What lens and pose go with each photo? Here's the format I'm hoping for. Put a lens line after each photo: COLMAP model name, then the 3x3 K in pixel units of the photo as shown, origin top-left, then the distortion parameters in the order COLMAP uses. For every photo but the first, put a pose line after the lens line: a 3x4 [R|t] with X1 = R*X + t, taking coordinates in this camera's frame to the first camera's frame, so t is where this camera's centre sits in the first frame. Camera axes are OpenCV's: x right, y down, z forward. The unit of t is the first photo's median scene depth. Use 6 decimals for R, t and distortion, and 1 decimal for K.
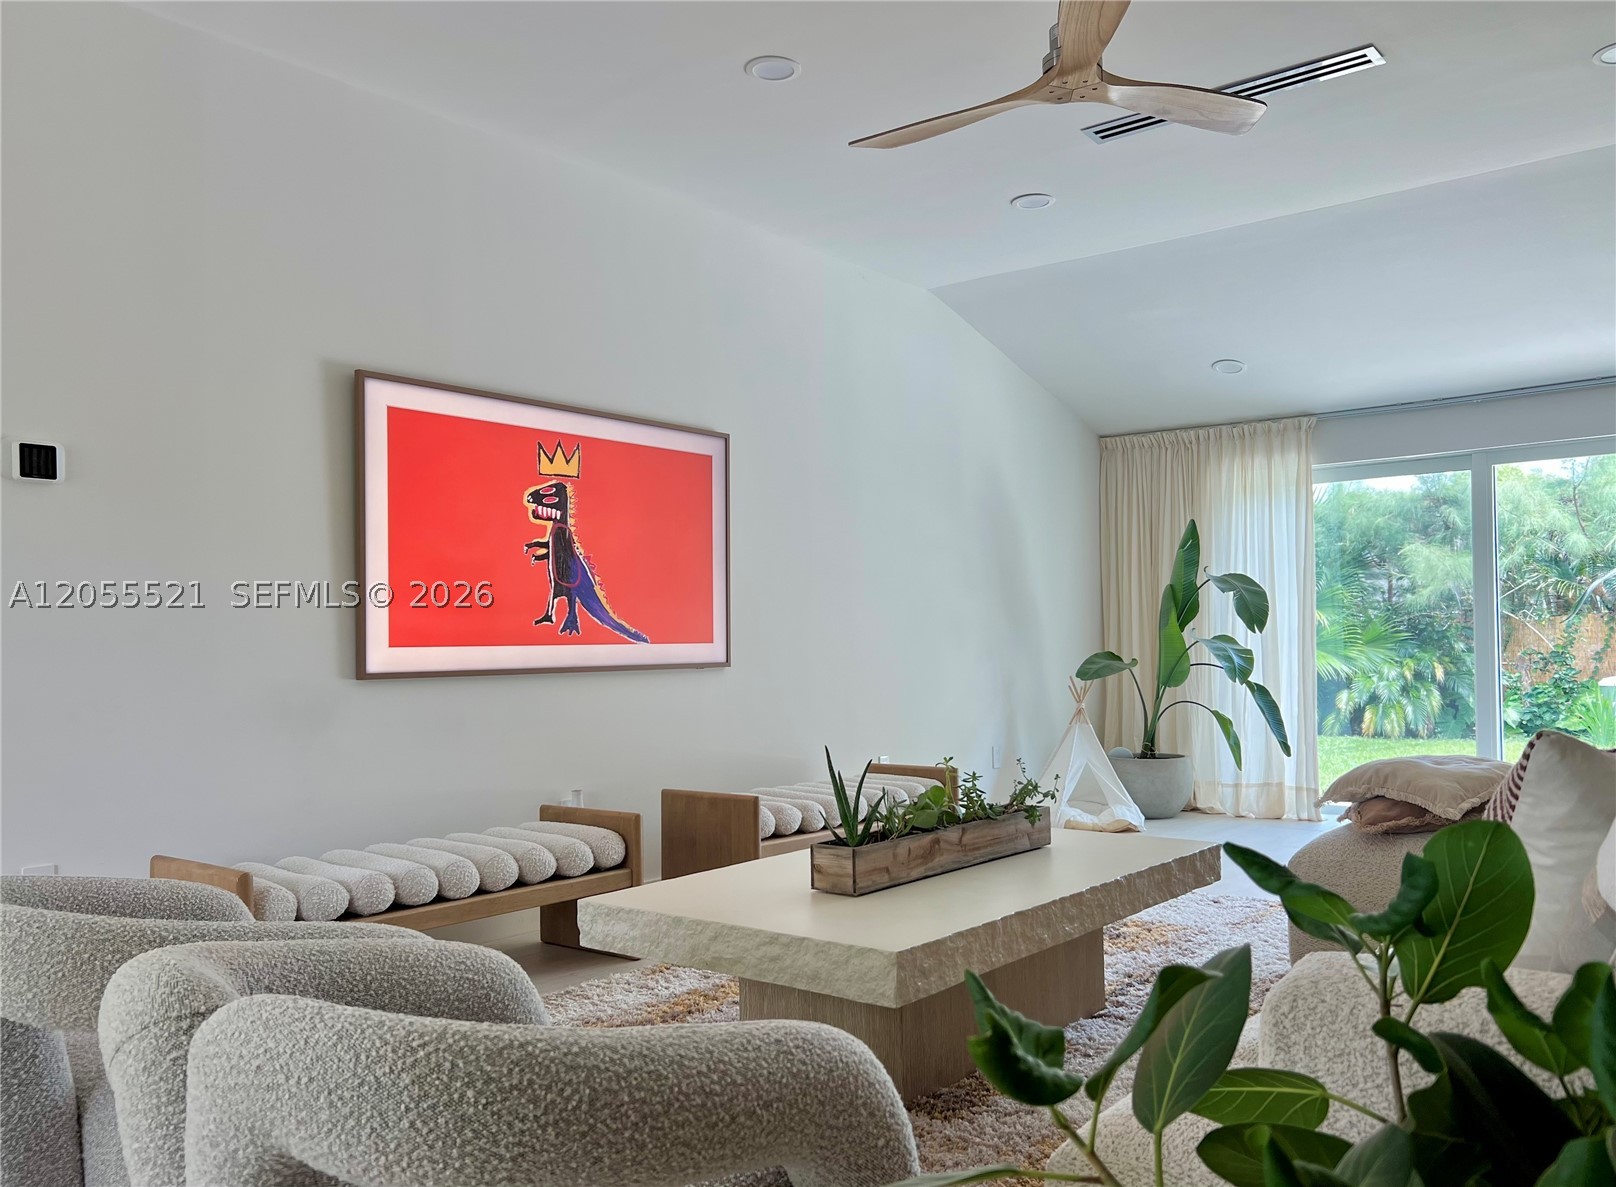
lens RADIAL K [[1288.1, 0, 808.0], [0, 1288.1, 593.5], [0, 0, 1]] dist [0.072716, -0.000622]
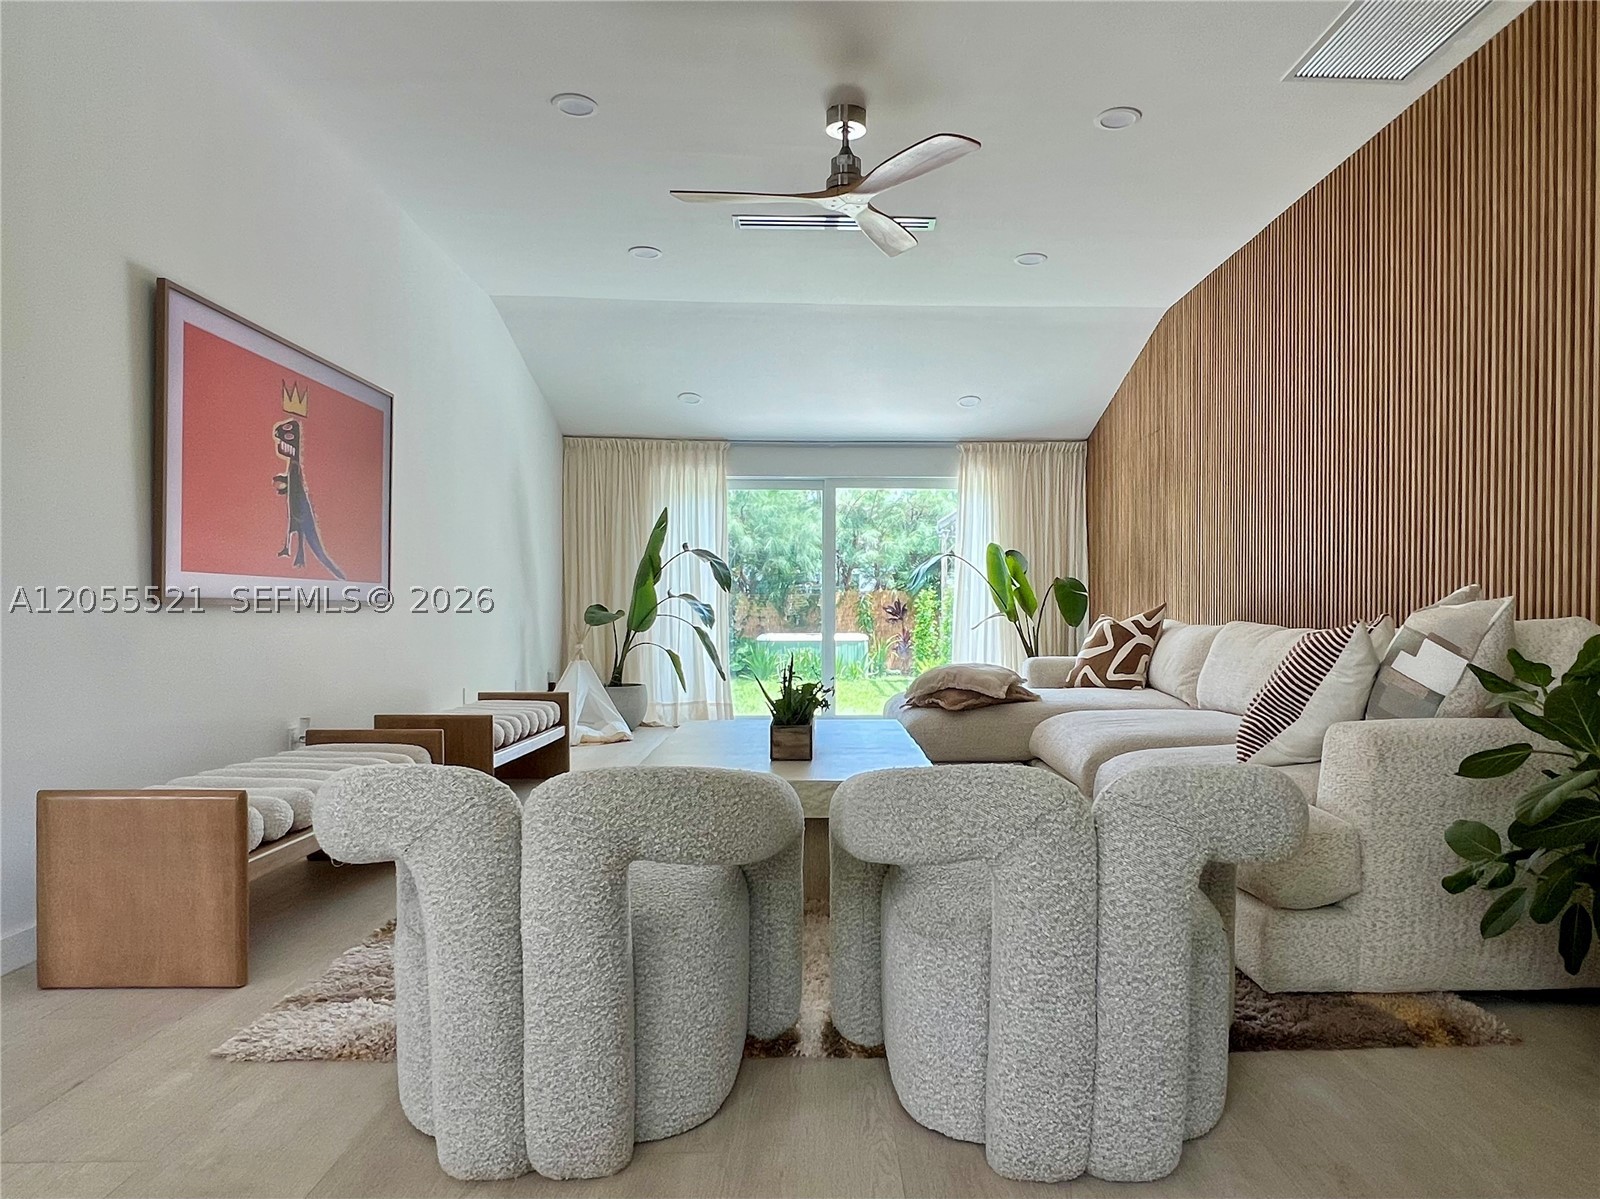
lens RADIAL K [[1062.6, 0, 800.0], [0, 1062.6, 599.5], [0, 0, 1]] dist [-0.003440, 0.000107]
pose [[0.770414, 0.027817, 0.636936, -0.374014], [-0.043556, 0.999010, 0.009054, 0.028465], [-0.636054, -0.034718, 0.770863, 0.074636]]
